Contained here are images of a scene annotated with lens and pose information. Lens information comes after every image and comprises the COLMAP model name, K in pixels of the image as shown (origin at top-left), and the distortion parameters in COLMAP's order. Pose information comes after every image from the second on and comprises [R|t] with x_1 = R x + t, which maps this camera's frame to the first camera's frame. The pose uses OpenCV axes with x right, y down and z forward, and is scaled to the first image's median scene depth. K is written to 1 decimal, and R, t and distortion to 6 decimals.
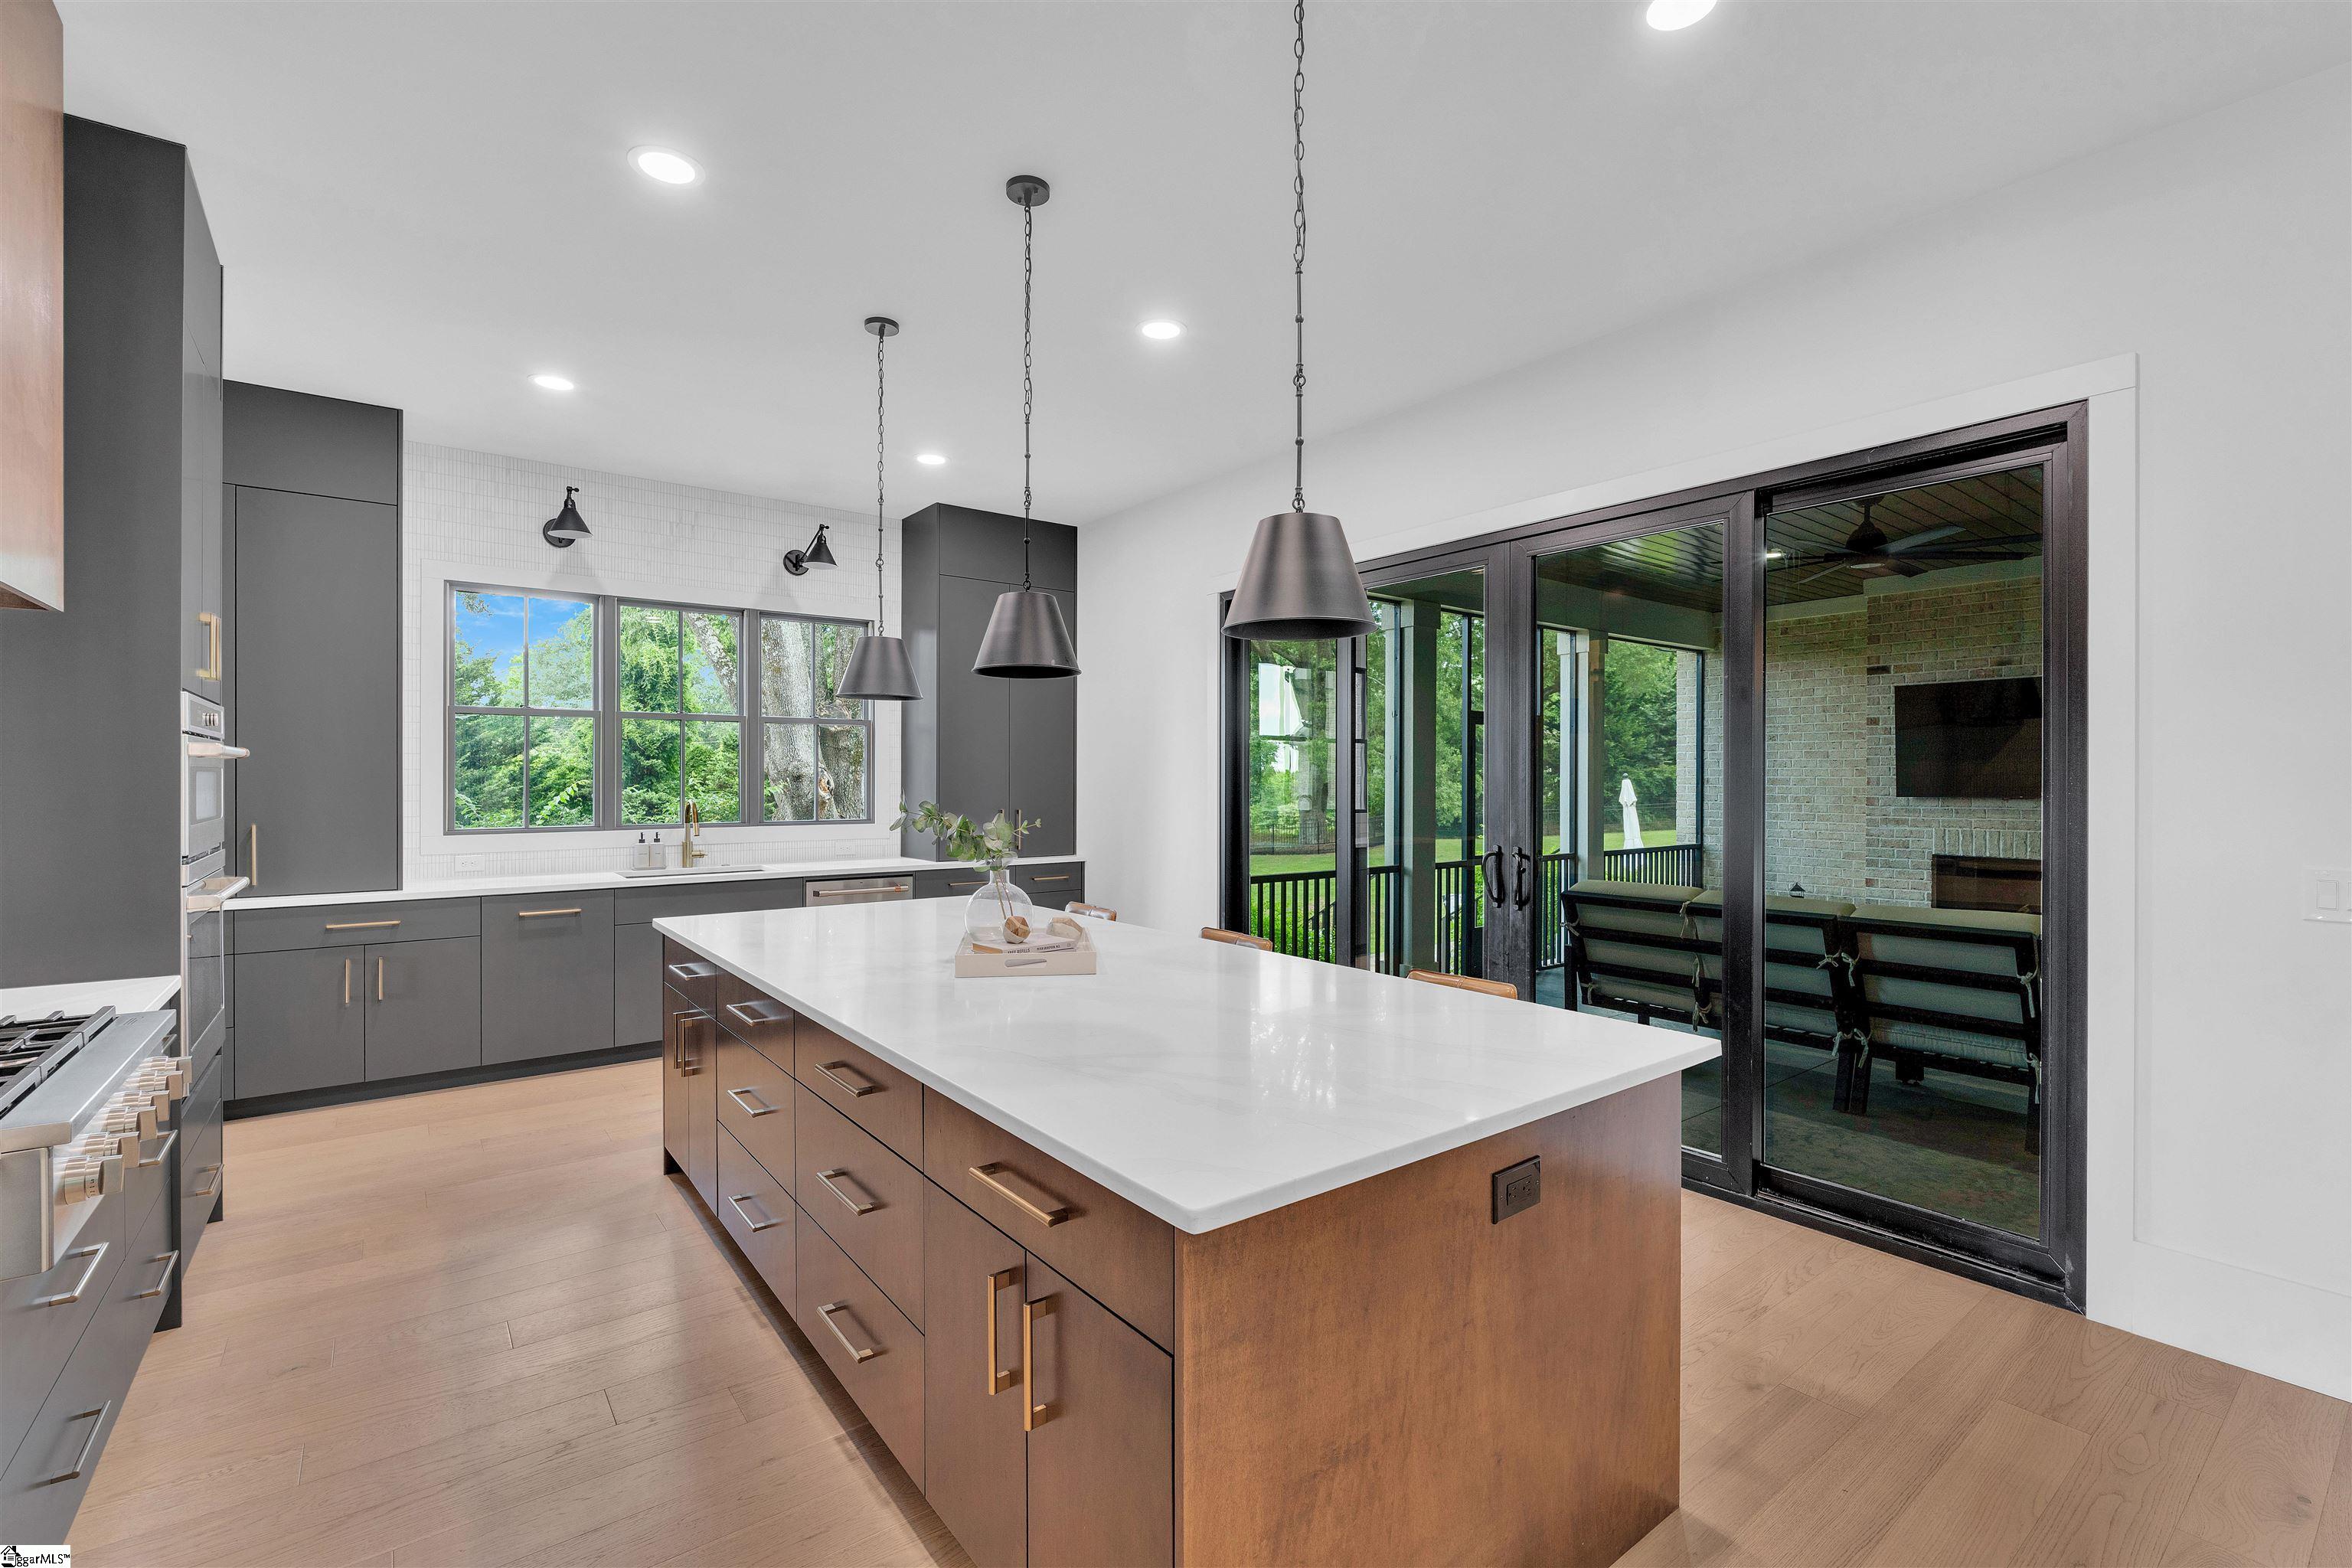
lens RADIAL K [[1043.5, 0, 1195.7], [0, 1043.5, 767.9], [0, 0, 1]] dist [-0.008194, 0.000453]
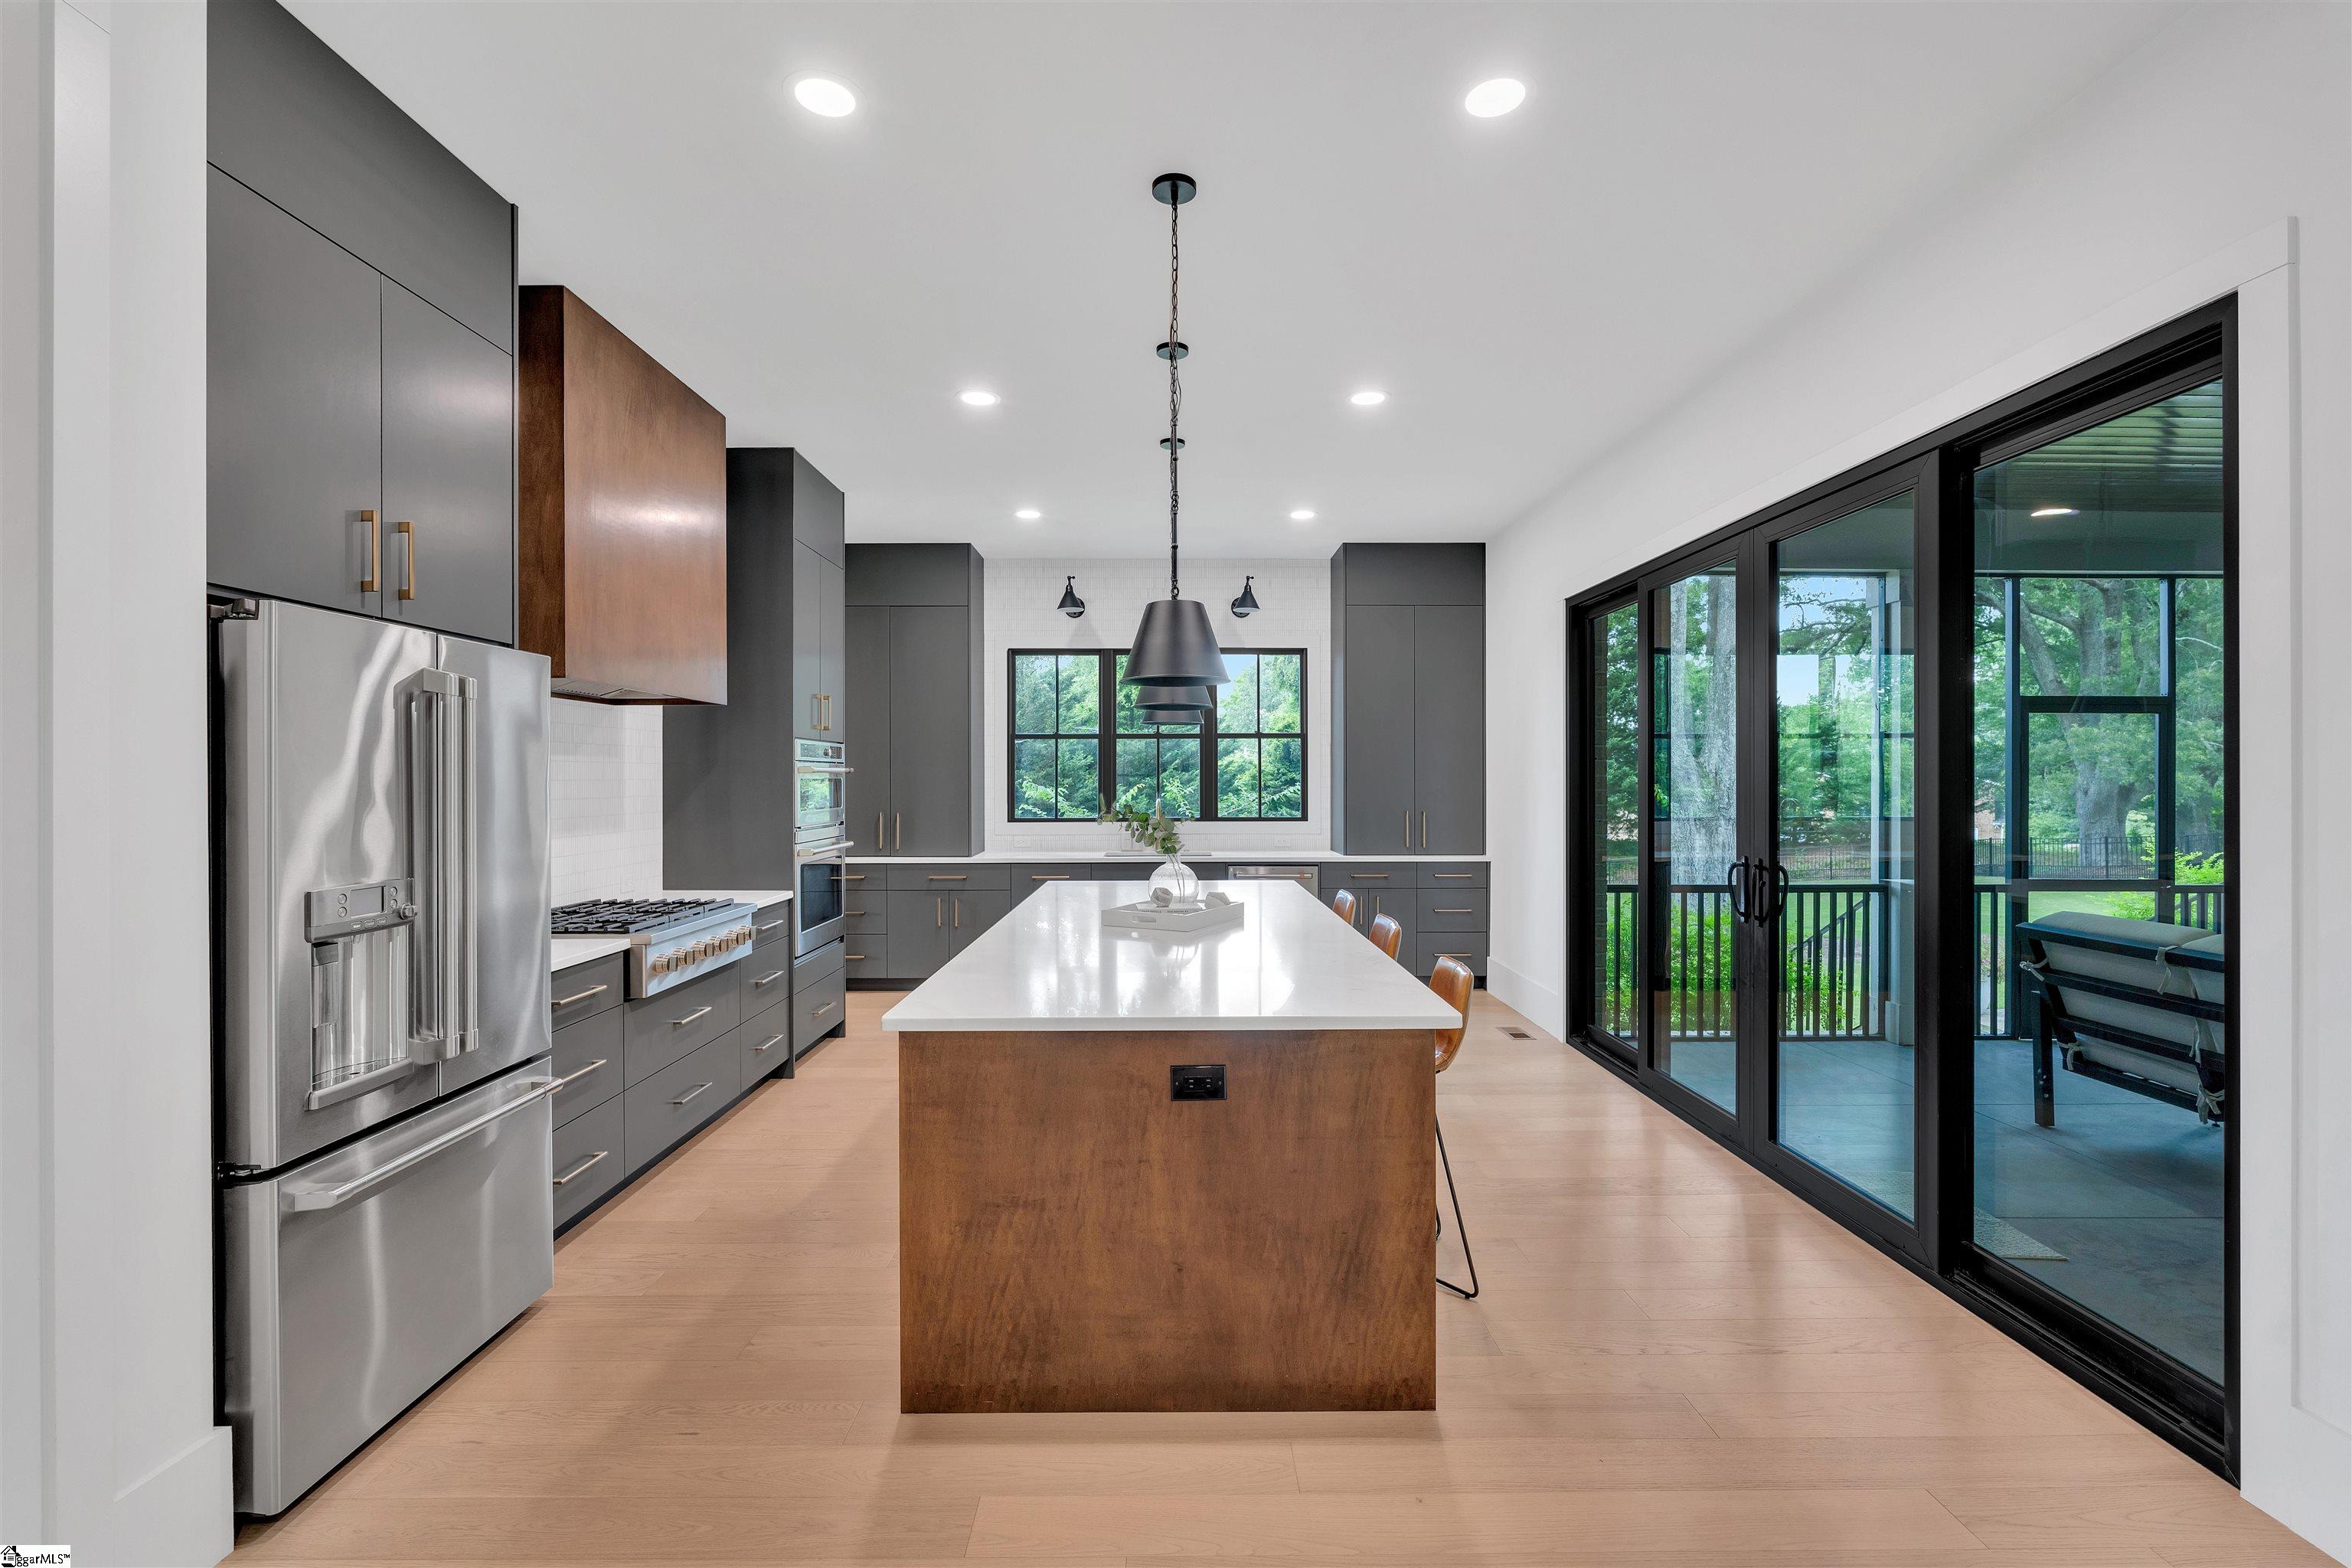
lens RADIAL K [[1063.1, 0, 1176.0], [0, 1063.1, 784.0], [0, 0, 1]] dist [-0.009758, 0.004818]
pose [[0.790564, -0.000127, -0.612379, 0.366177], [0.010073, 0.999867, 0.012797, -0.006399], [0.612296, -0.016286, 0.790461, -0.046987]]
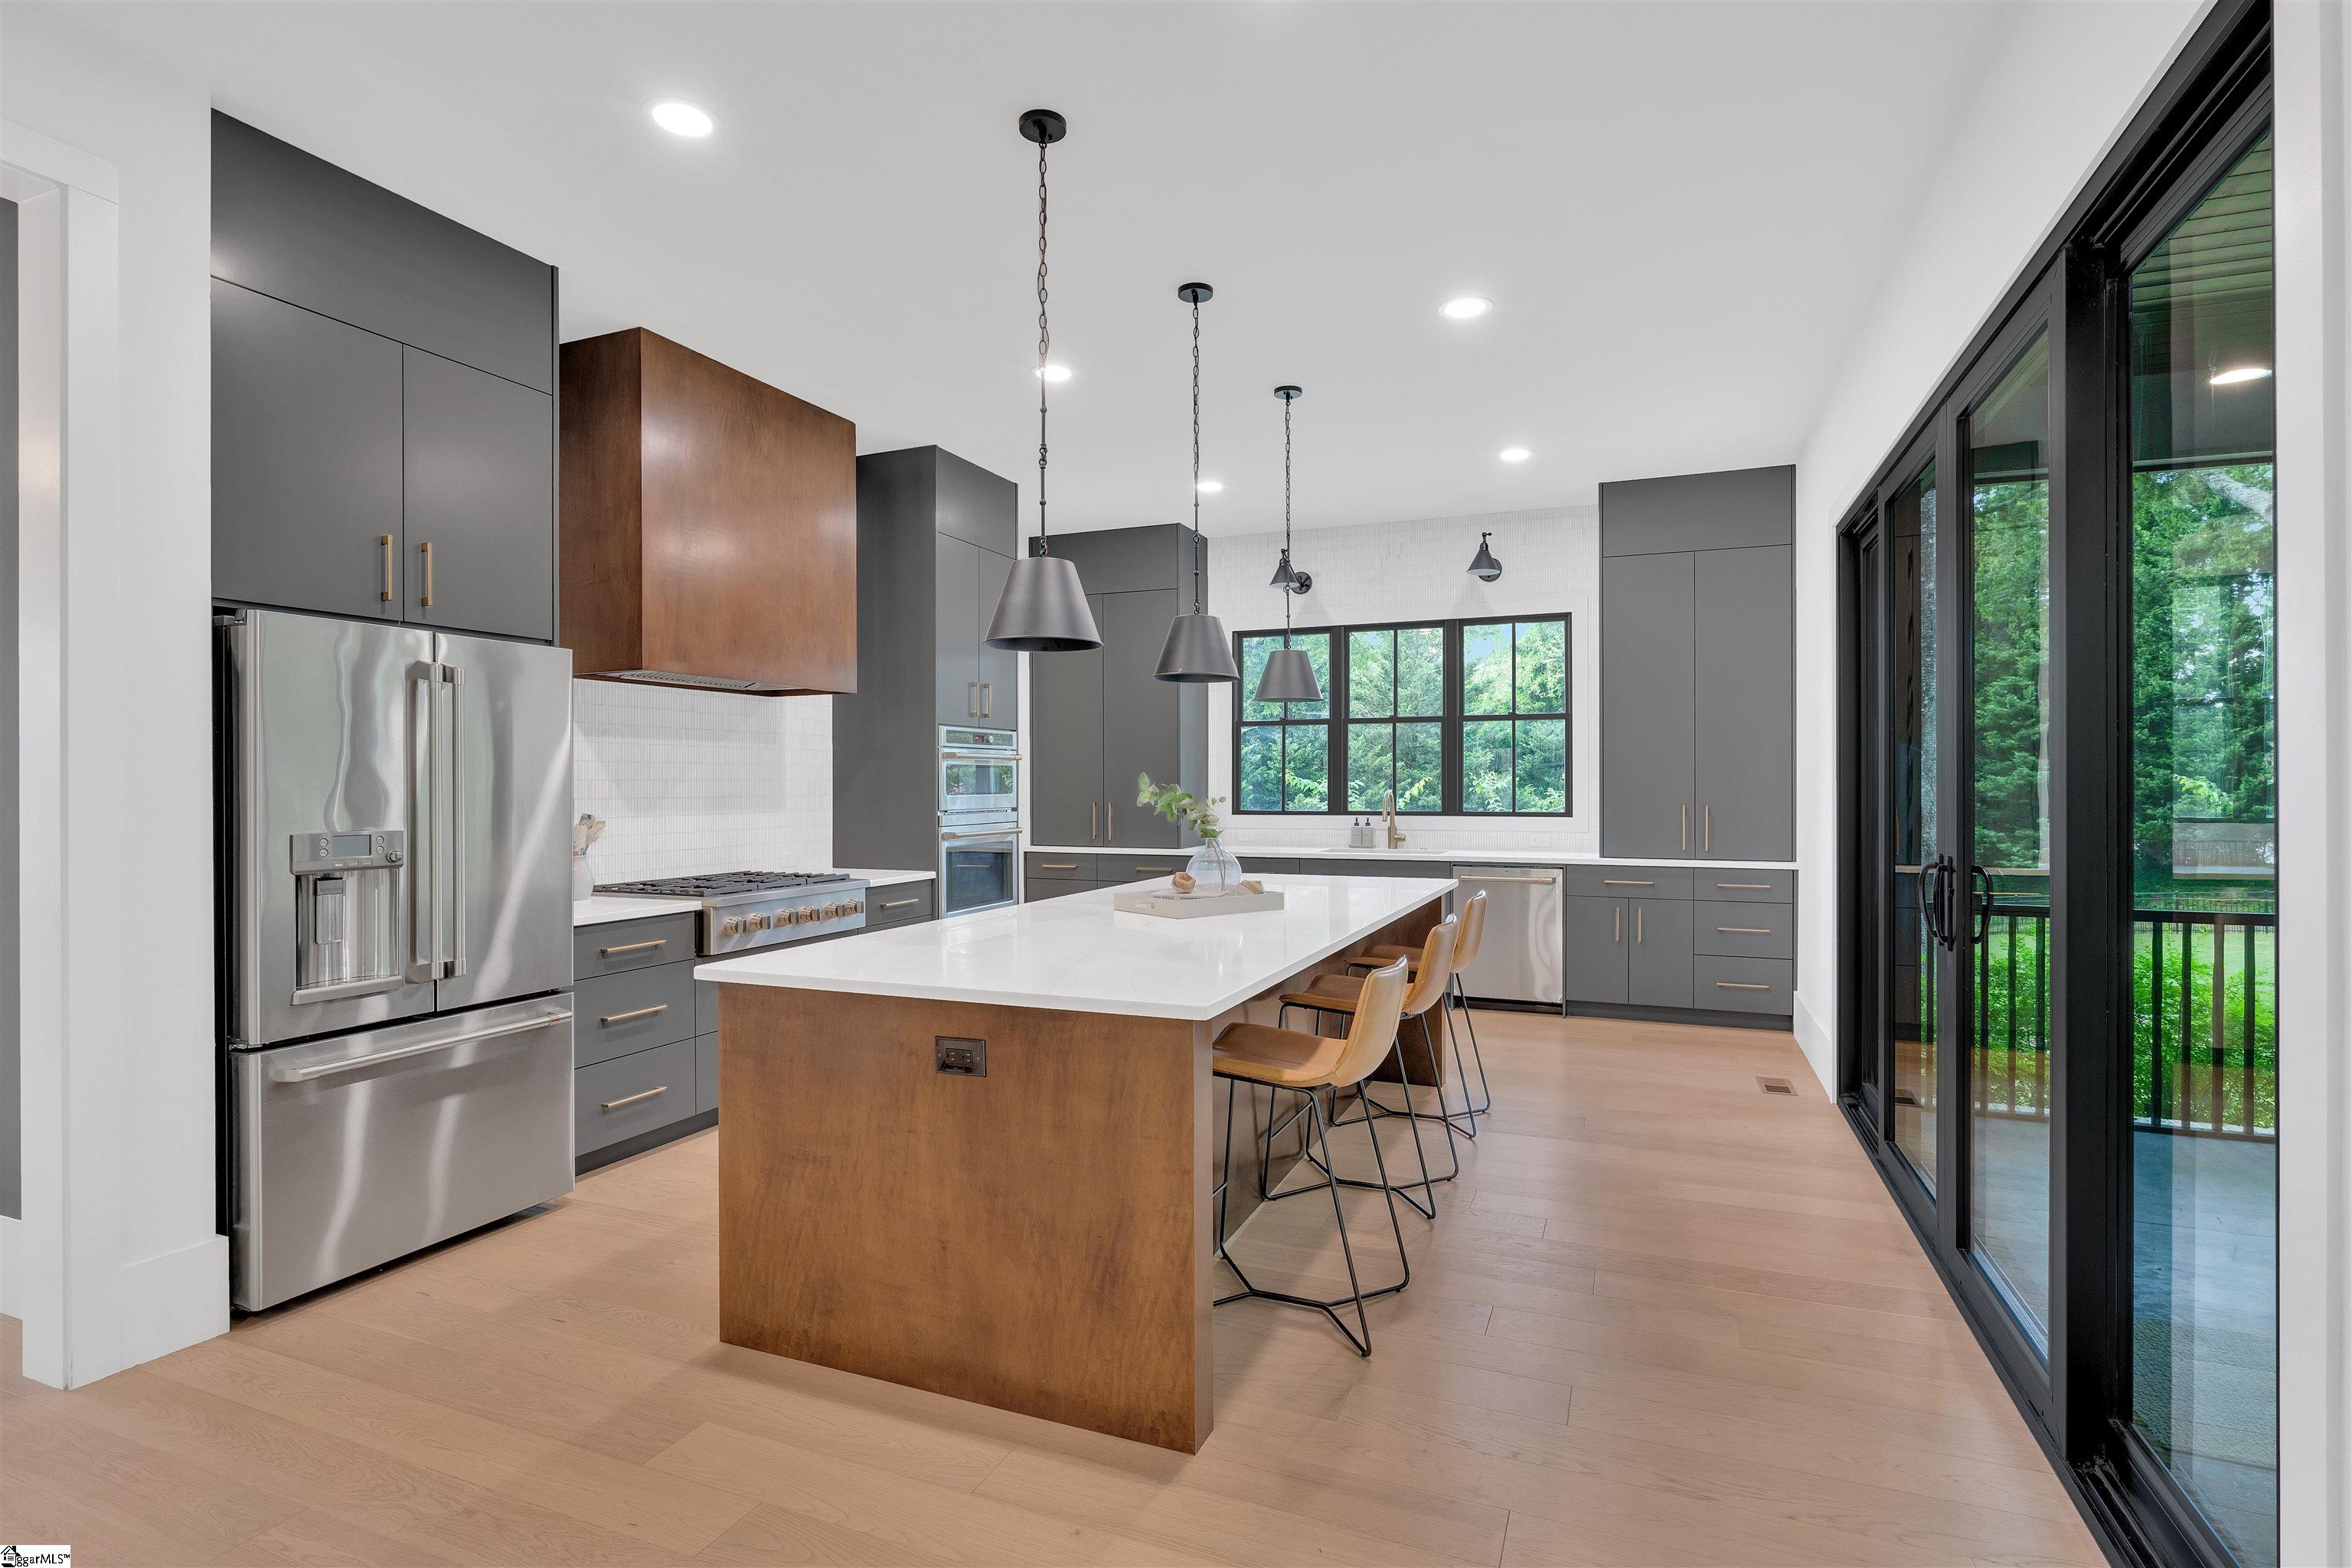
lens RADIAL K [[1141.0, 0, 1147.9], [0, 1141.0, 787.4], [0, 0, 1]] dist [-0.004835, 0.000136]
pose [[0.487314, 0.000596, -0.873227, 0.526720], [0.014282, 0.999861, 0.008653, 0.012047], [0.873110, -0.016688, 0.487237, 0.138654]]
